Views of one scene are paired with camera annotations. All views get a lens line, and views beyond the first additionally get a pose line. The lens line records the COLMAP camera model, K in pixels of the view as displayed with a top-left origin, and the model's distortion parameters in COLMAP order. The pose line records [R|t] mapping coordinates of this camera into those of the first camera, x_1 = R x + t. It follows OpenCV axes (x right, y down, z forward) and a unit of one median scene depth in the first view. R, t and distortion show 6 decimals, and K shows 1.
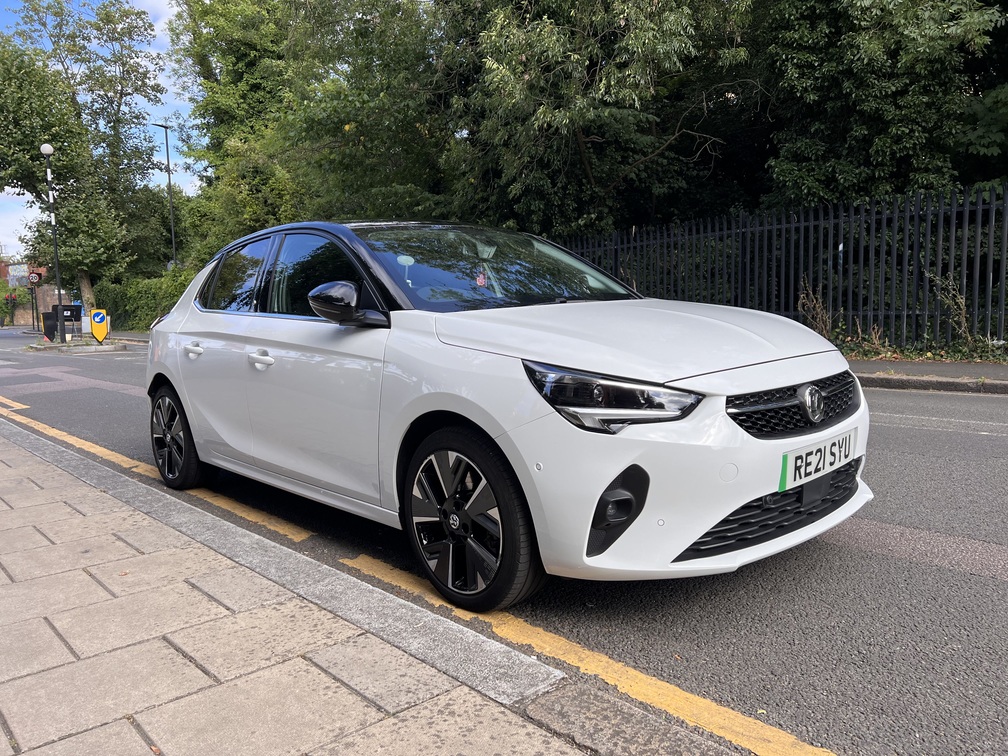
lens RADIAL K [[763.6, 0, 504.0], [0, 763.6, 378.0], [0, 0, 1]] dist [0.034455, -0.003053]
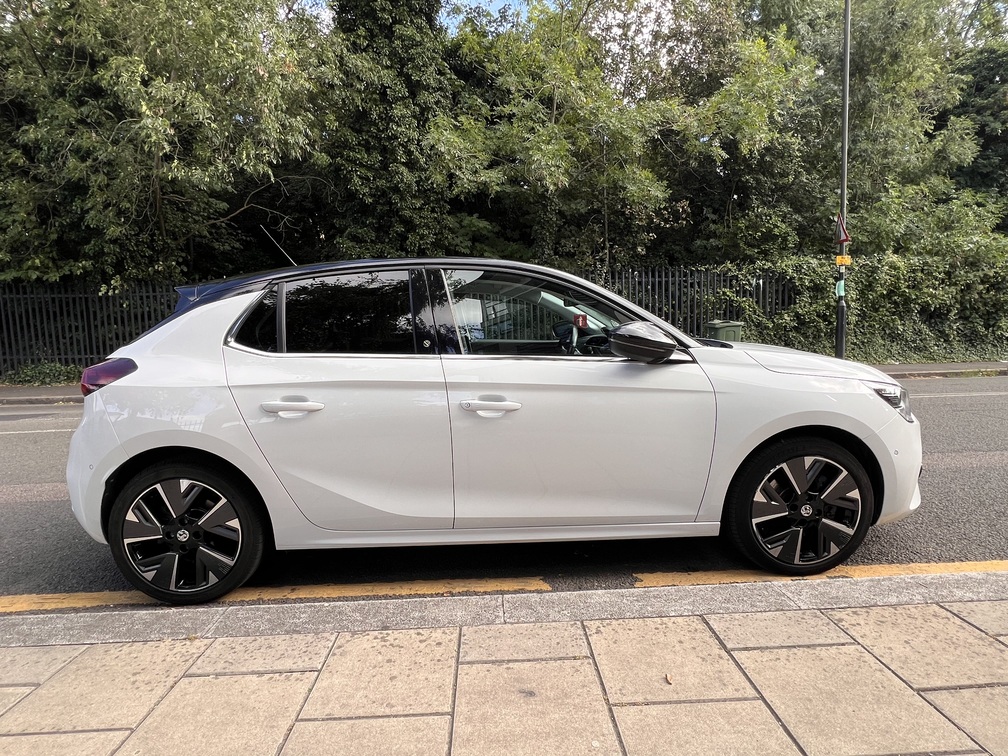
lens RADIAL K [[525.7, 0, 500.4], [0, 525.7, 382.2], [0, 0, 1]] dist [-0.001537, -0.000834]
pose [[0.653296, -0.070639, 0.753800, -0.762407], [0.081392, 0.996421, 0.022834, -0.065463], [-0.752715, 0.046436, 0.656707, 0.573678]]
